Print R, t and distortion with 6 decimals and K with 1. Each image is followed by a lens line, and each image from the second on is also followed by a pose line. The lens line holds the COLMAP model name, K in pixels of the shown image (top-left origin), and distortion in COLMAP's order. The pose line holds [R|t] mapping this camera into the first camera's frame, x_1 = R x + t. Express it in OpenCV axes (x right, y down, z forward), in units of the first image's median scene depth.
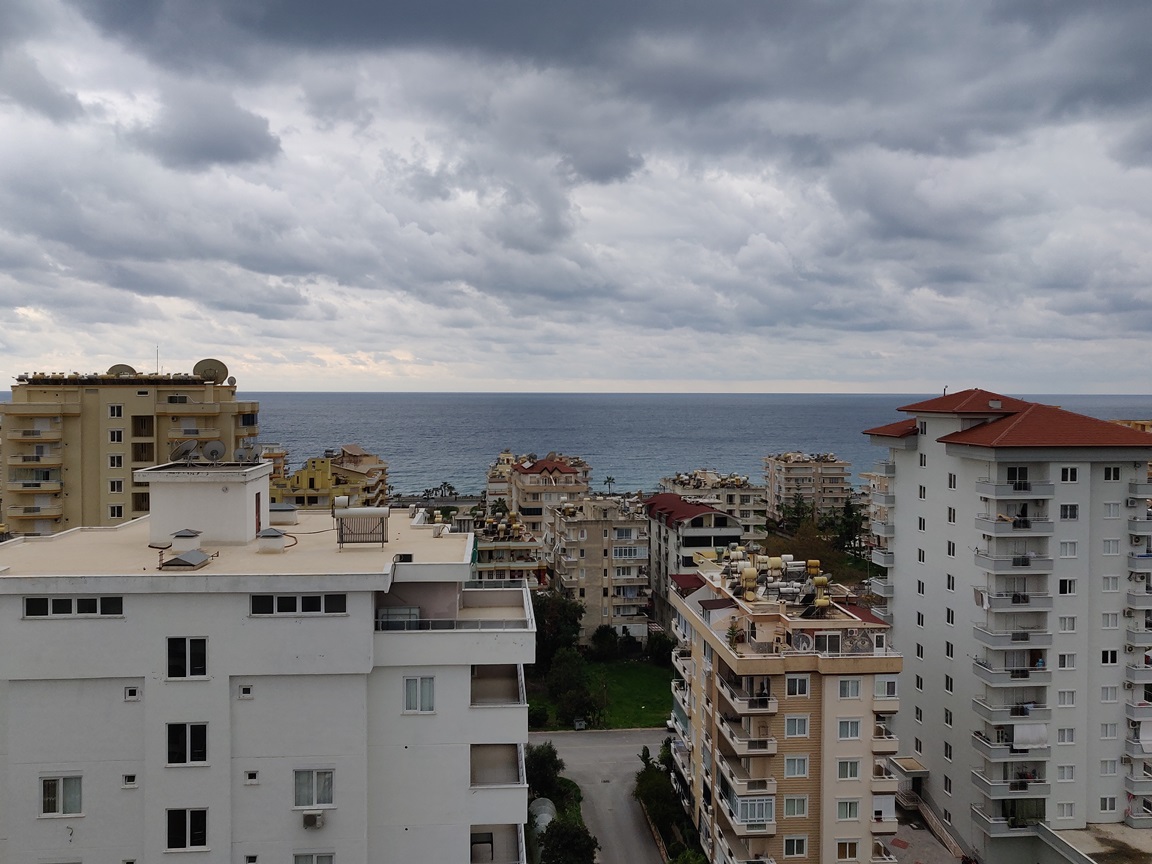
lens RADIAL K [[1111.1, 0, 593.6], [0, 1111.1, 407.4], [0, 0, 1]] dist [-0.073977, 0.196576]
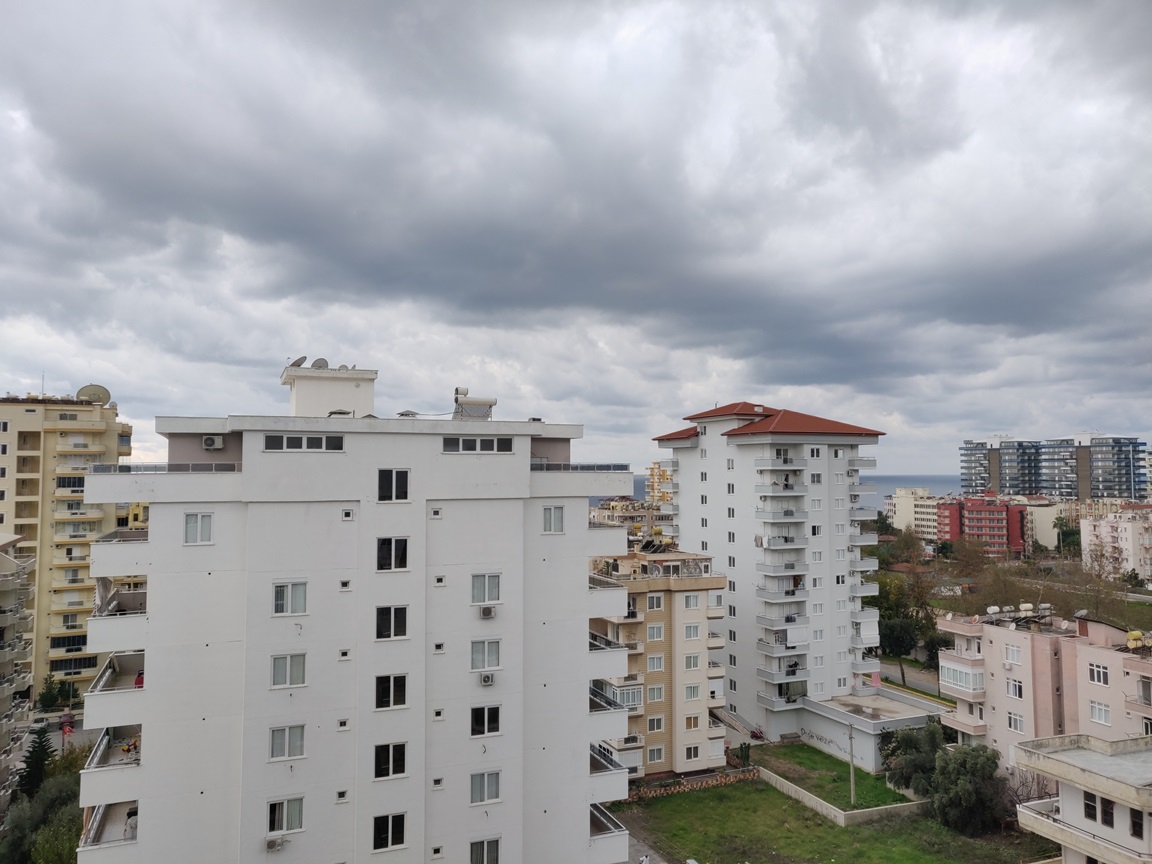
lens RADIAL K [[884.6, 0, 574.8], [0, 884.6, 433.8], [0, 0, 1]] dist [-0.001695, 0.062855]
pose [[0.954135, 0.007834, 0.299275, -0.220431], [0.013261, 0.997570, -0.068393, 0.111568], [-0.299083, 0.069225, 0.951713, -0.016459]]
